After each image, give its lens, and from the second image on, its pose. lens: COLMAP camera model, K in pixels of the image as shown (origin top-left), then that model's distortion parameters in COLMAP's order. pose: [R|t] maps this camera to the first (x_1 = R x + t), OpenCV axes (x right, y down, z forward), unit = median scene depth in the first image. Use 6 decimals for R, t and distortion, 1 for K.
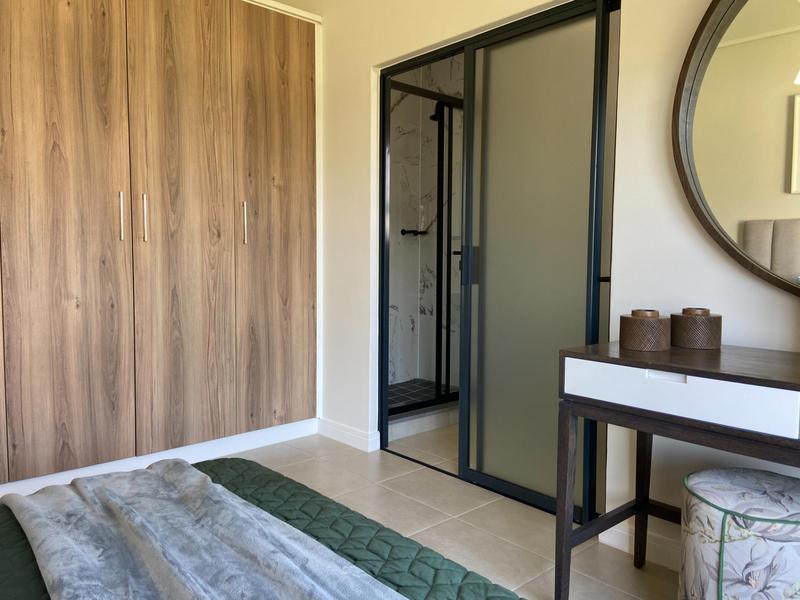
lens RADIAL K [[606.0, 0, 396.7], [0, 606.0, 290.8], [0, 0, 1]] dist [0.119364, -0.163368]
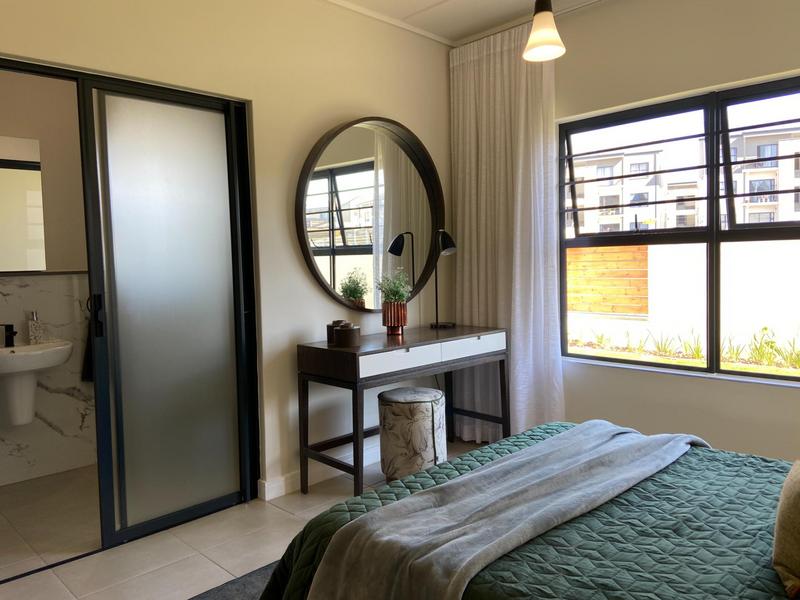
lens RADIAL K [[606.0, 0, 396.7], [0, 606.0, 290.8], [0, 0, 1]] dist [0.119364, -0.163368]
pose [[-0.045583, -0.057331, 0.997314, -0.897271], [0.082465, 0.994728, 0.060951, -0.106127], [-0.995551, 0.085022, -0.040615, 0.632814]]
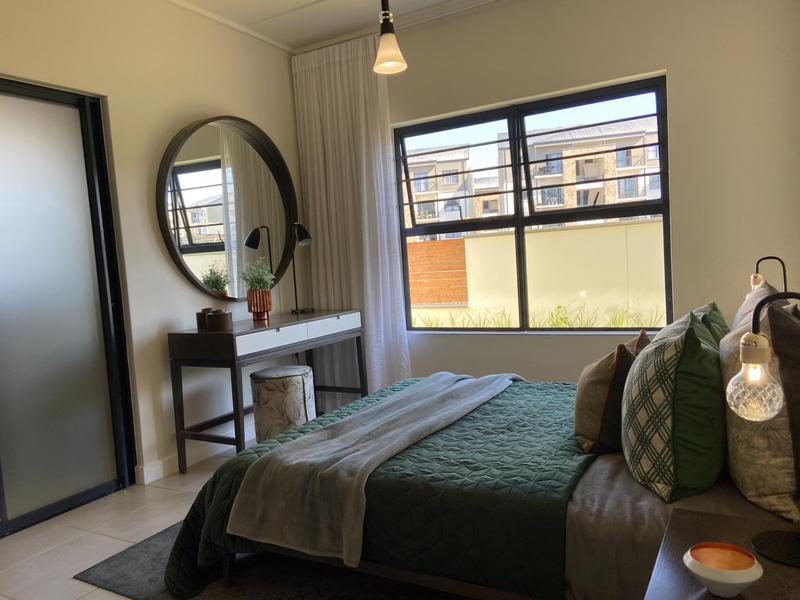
lens RADIAL K [[604.2, 0, 397.4], [0, 604.2, 302.9], [0, 0, 1]] dist [0.116197, -0.154610]
pose [[-0.321270, -0.057200, 0.945258, -1.034781], [0.117370, 0.988073, 0.099682, -0.074385], [-0.939686, 0.142970, -0.310725, 0.728450]]
